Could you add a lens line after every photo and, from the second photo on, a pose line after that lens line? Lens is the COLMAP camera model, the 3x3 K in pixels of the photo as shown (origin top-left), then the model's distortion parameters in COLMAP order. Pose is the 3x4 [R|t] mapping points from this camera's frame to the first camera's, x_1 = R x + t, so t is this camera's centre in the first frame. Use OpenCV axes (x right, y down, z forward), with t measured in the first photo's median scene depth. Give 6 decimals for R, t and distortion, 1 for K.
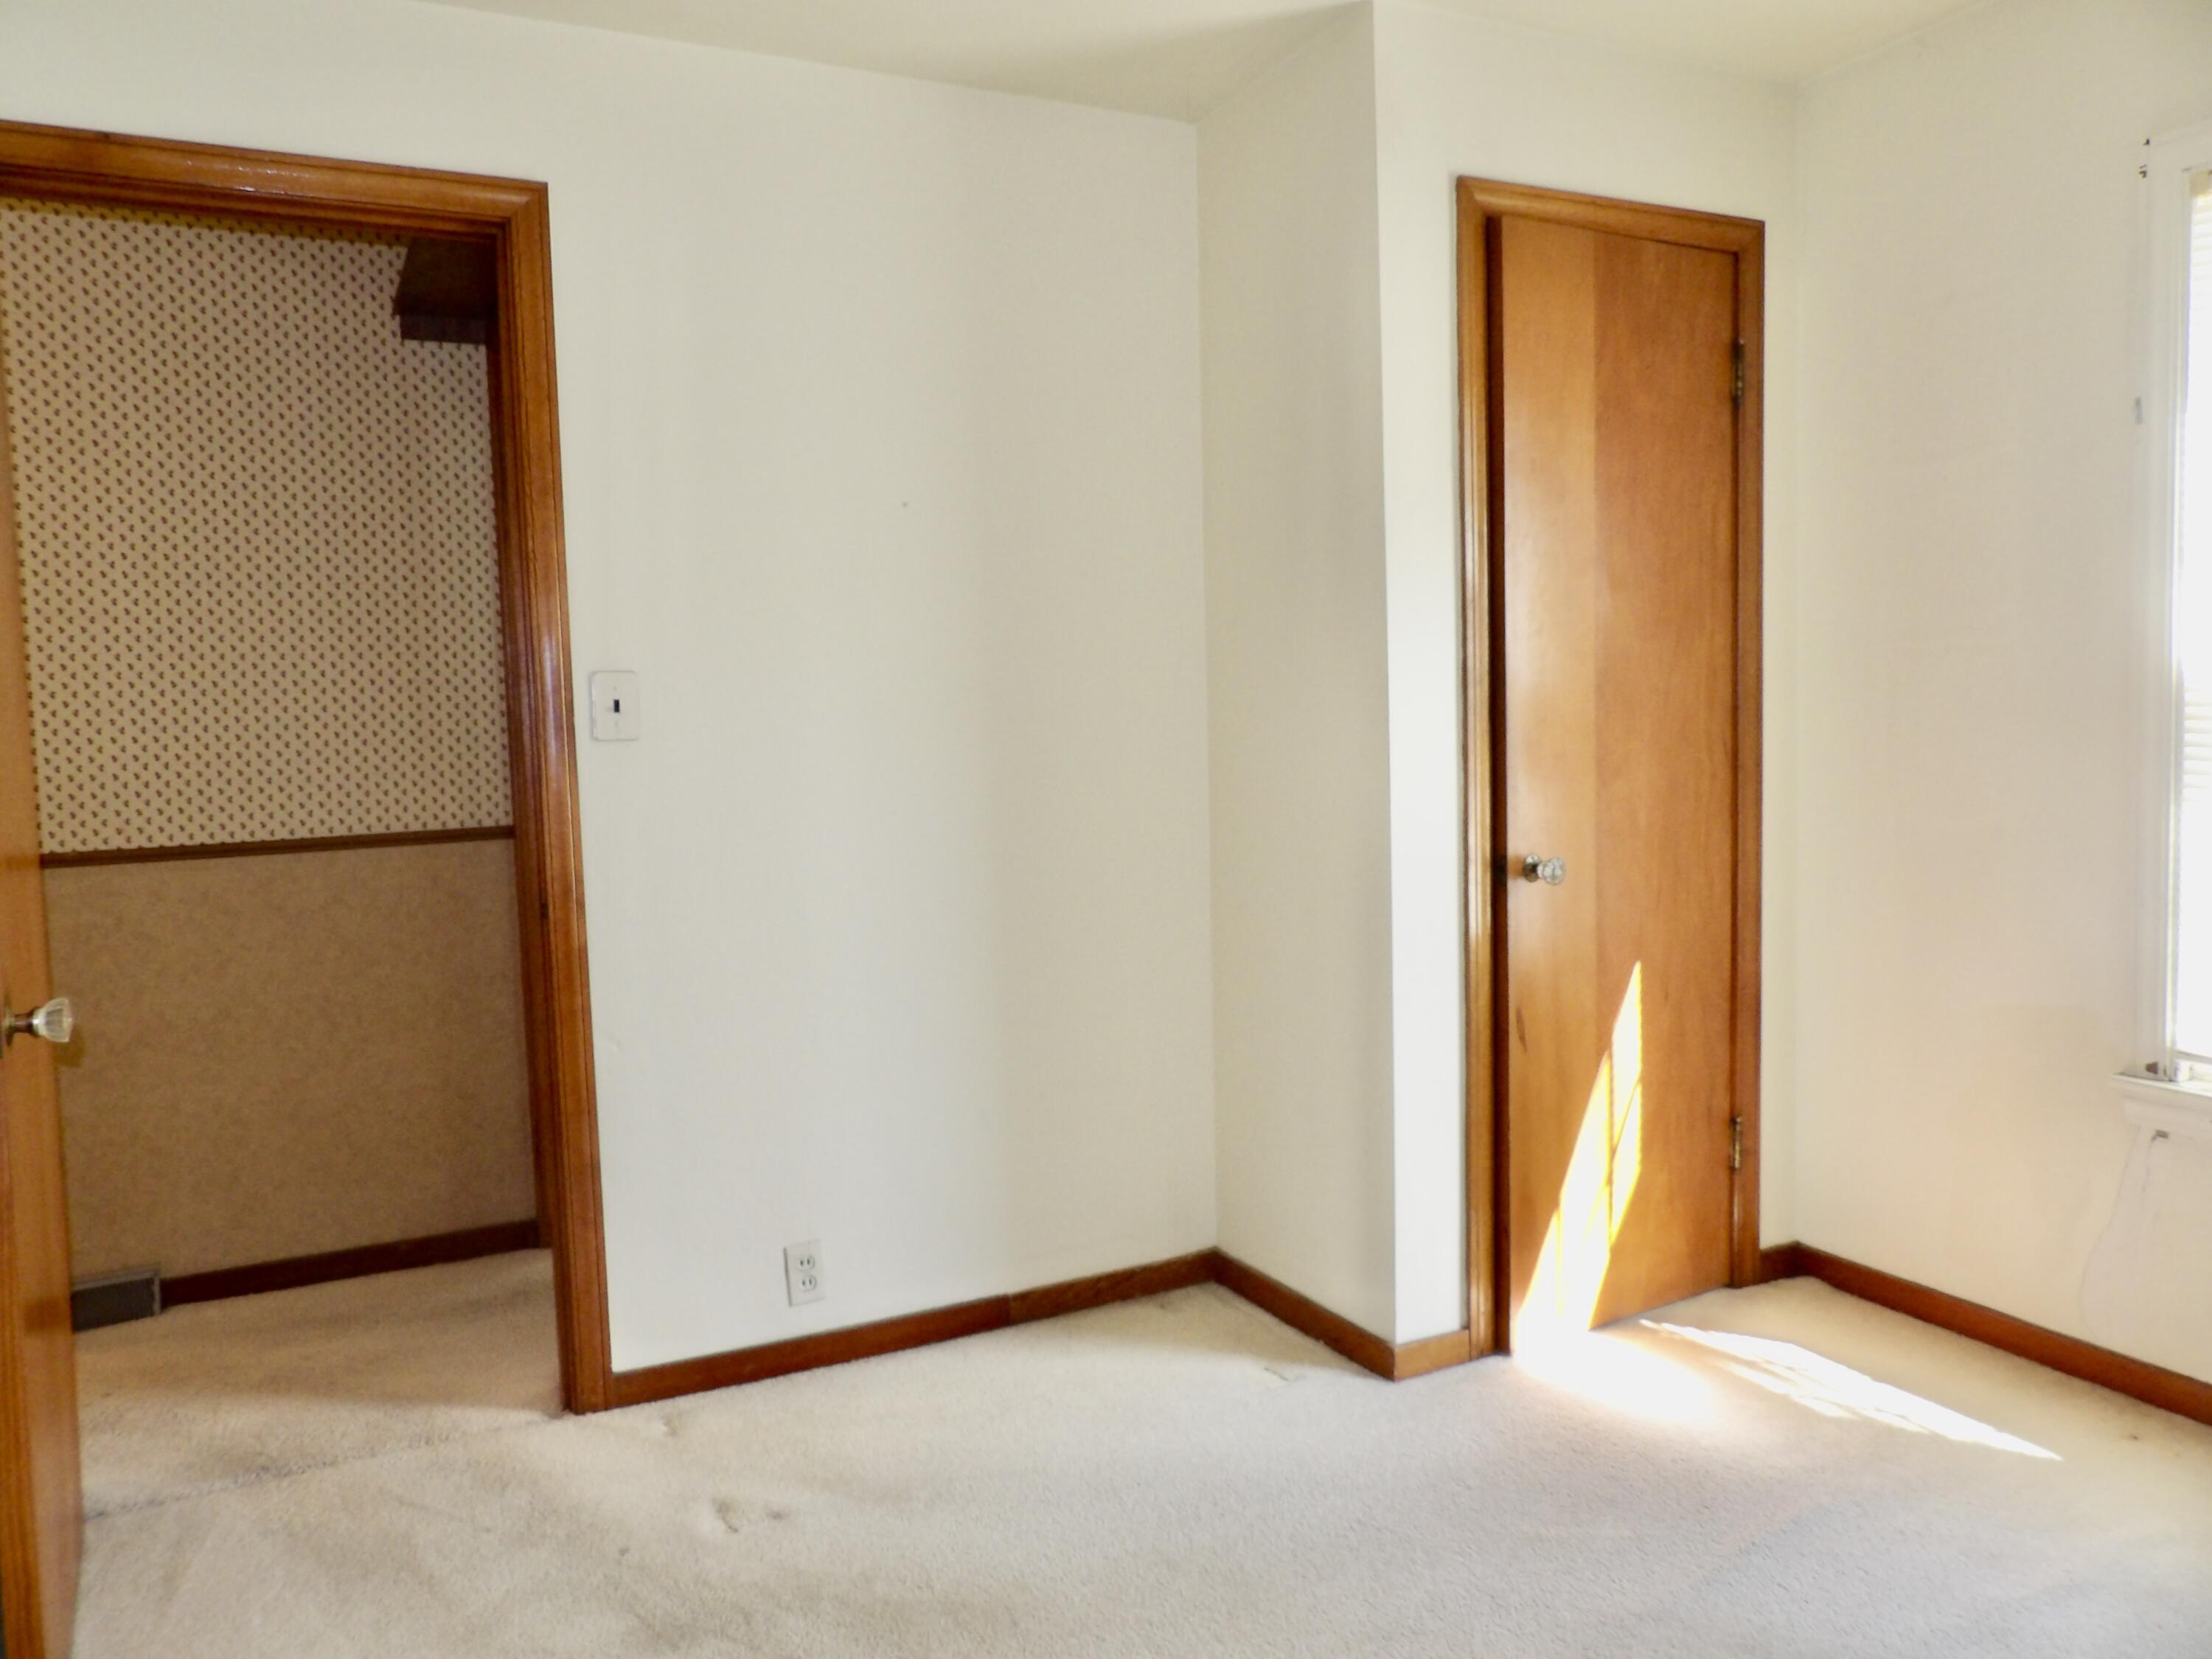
lens RADIAL K [[1575.4, 0, 1101.1], [0, 1575.4, 824.2], [0, 0, 1]] dist [-0.041698, 0.047042]
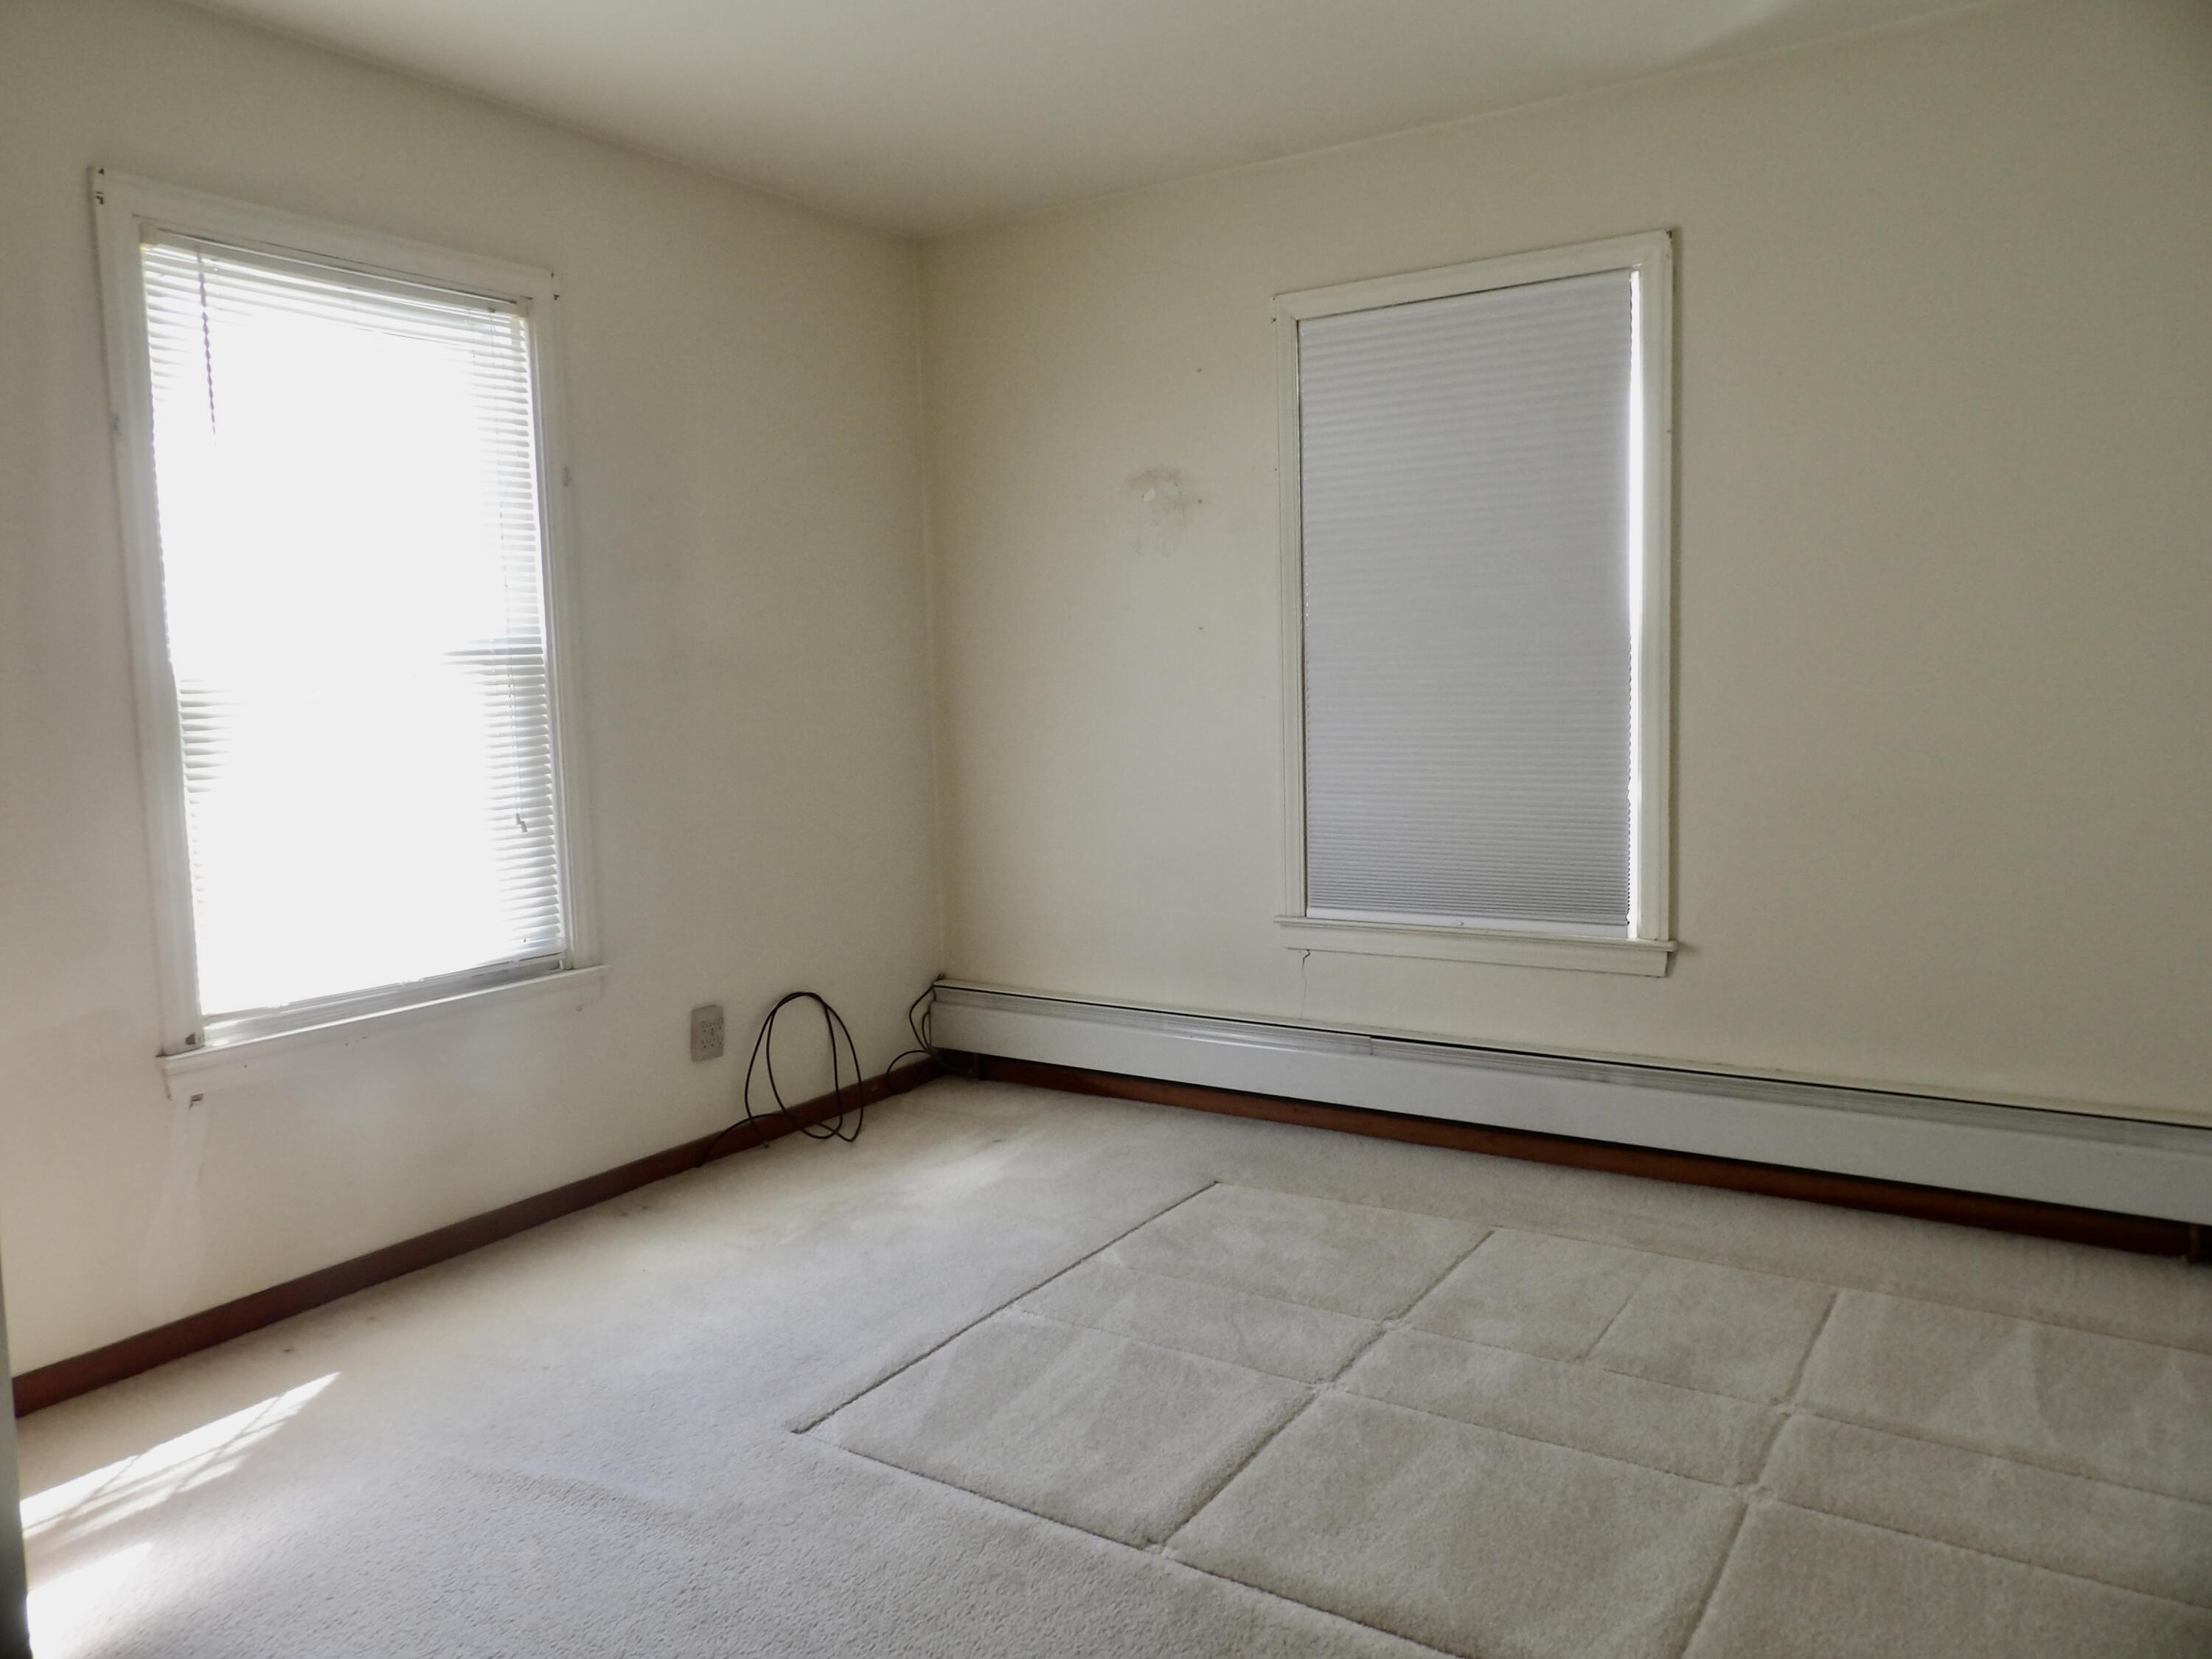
lens RADIAL K [[1575.4, 0, 1101.1], [0, 1575.4, 824.2], [0, 0, 1]] dist [-0.041698, 0.047042]
pose [[-0.500041, -0.046722, 0.864740, -0.582774], [0.105157, 0.987879, 0.114183, -0.049370], [-0.859593, 0.148030, -0.489067, 0.980545]]
